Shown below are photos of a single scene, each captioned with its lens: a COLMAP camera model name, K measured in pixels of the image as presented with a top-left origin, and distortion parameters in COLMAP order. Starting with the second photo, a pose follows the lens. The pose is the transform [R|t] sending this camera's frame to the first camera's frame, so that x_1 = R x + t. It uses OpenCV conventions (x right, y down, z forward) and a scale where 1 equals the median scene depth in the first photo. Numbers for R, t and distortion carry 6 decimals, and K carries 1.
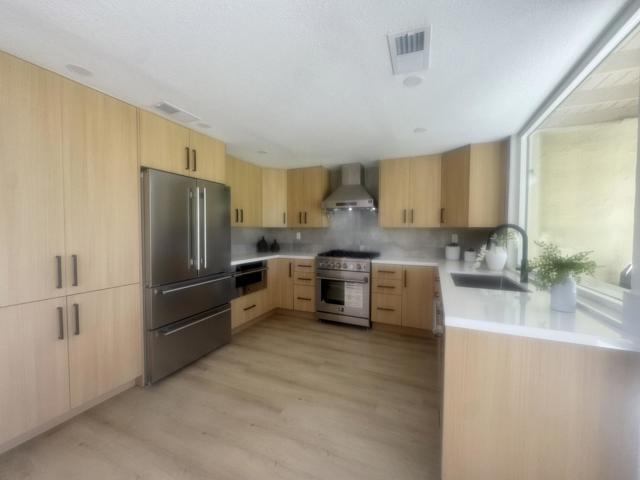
lens RADIAL K [[258.5, 0, 319.7], [0, 258.5, 239.5], [0, 0, 1]] dist [0.000054, 0.000079]
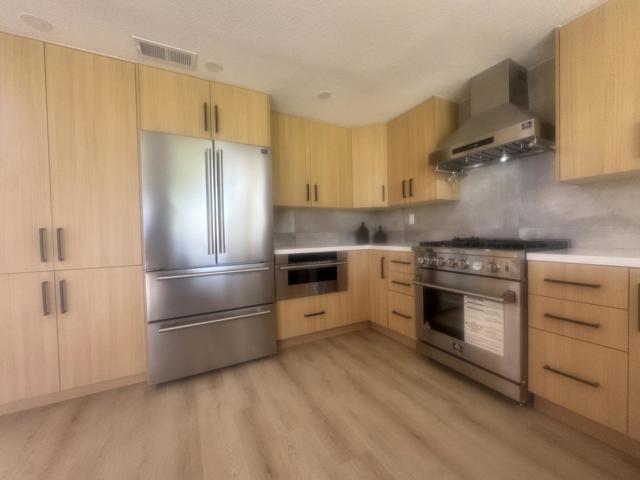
lens RADIAL K [[258.5, 0, 320.6], [0, 258.5, 239.6], [0, 0, 1]] dist [0.000054, 0.000079]
pose [[0.783702, -0.008439, -0.621080, 0.192463], [0.004033, 0.999956, -0.008498, 0.056289], [0.621124, 0.004155, 0.783701, 0.421378]]
